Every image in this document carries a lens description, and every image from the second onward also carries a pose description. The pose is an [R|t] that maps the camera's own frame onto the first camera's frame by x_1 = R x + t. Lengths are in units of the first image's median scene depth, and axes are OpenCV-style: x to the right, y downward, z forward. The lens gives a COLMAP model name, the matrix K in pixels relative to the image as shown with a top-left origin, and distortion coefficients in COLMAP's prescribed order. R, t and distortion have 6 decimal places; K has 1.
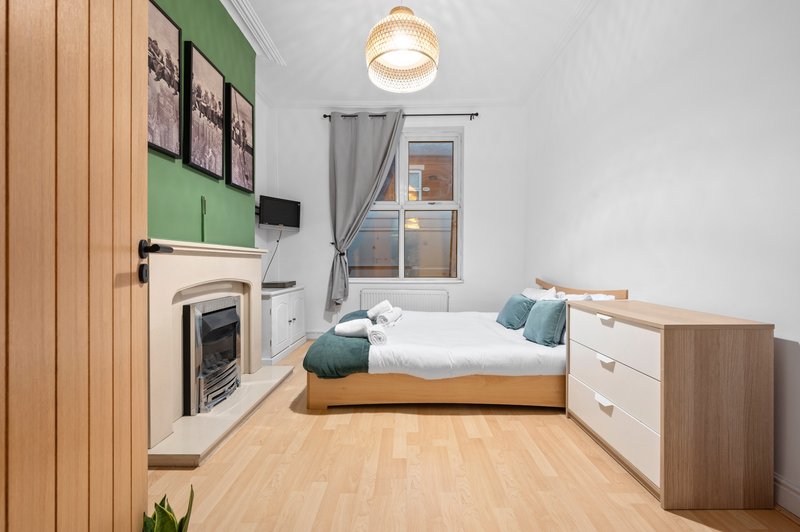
lens RADIAL K [[327.3, 0, 391.7], [0, 327.3, 267.1], [0, 0, 1]] dist [-0.001148, -0.000326]
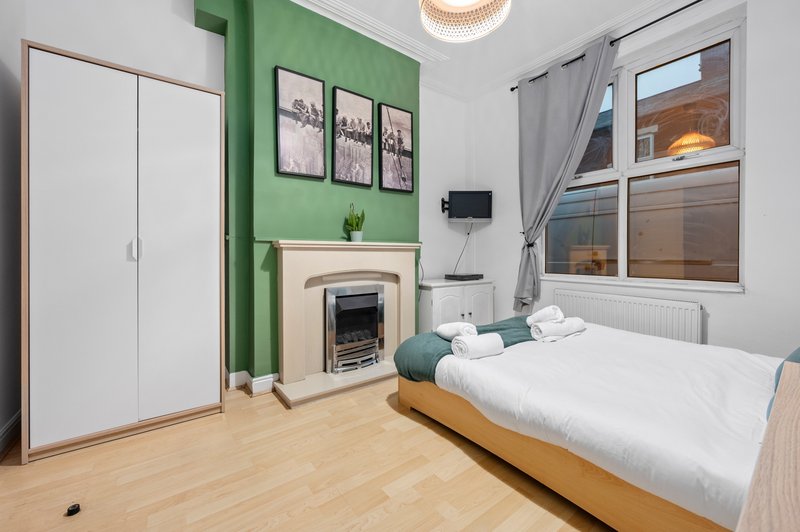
lens RADIAL K [[316.4, 0, 384.8], [0, 316.4, 258.6], [0, 0, 1]] dist [-0.001732, -0.000143]
pose [[0.607506, 0.009076, -0.794264, 0.465813], [-0.007263, 0.999956, 0.005871, -0.011875], [0.794282, 0.002202, 0.607545, 0.361368]]
